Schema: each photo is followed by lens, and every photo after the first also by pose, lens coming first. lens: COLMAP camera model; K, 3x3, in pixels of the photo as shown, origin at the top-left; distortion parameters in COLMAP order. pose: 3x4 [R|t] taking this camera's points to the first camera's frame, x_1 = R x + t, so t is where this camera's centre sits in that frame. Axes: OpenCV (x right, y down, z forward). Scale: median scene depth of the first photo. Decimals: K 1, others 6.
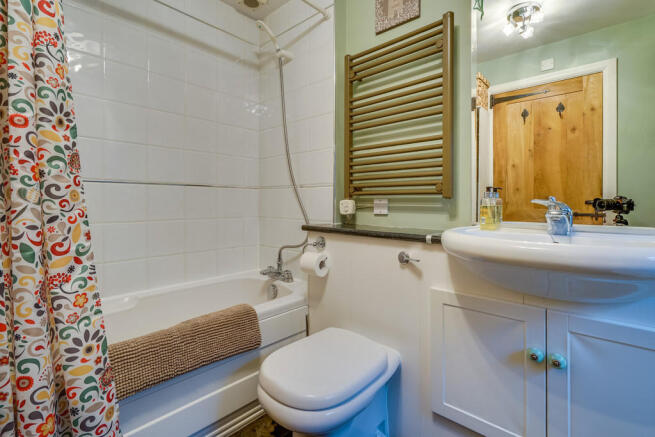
lens RADIAL K [[304.5, 0, 329.9], [0, 304.5, 197.8], [0, 0, 1]] dist [-0.001177, 0.000059]
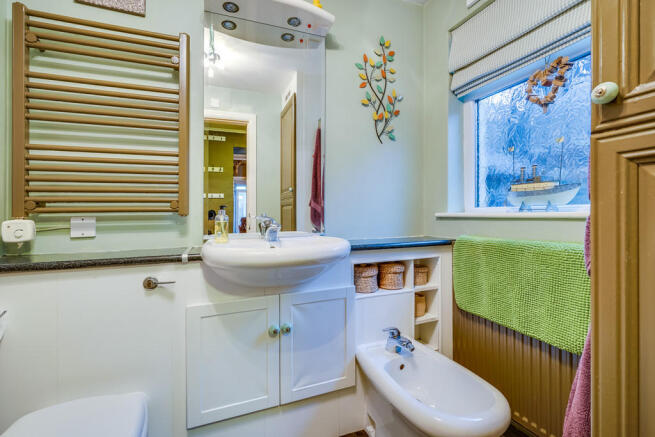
lens RADIAL K [[300.2, 0, 328.2], [0, 300.2, 209.3], [0, 0, 1]] dist [-0.002100, -0.000305]
pose [[0.438713, 0.000958, 0.898627, -0.447243], [0.001328, 0.999998, -0.001715, -0.026810], [-0.898626, 0.001946, 0.438711, 0.189832]]
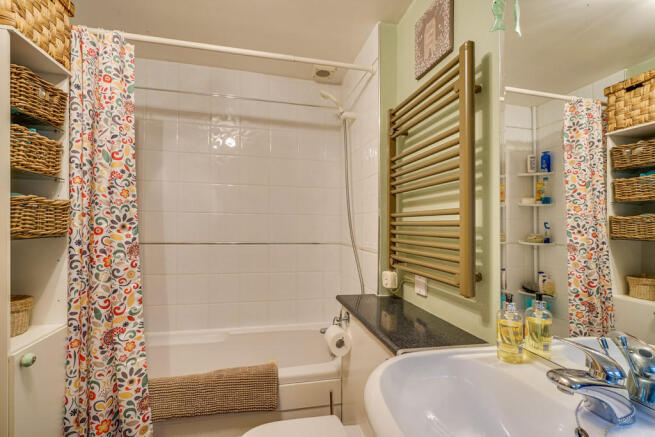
lens RADIAL K [[300.1, 0, 326.5], [0, 300.1, 215.8], [0, 0, 1]] dist [-0.001258, -0.000111]
pose [[0.821974, -0.007846, -0.569471, 0.772554], [-0.002260, 0.999852, -0.017037, -0.265130], [0.569521, 0.015291, 0.821835, 0.321159]]
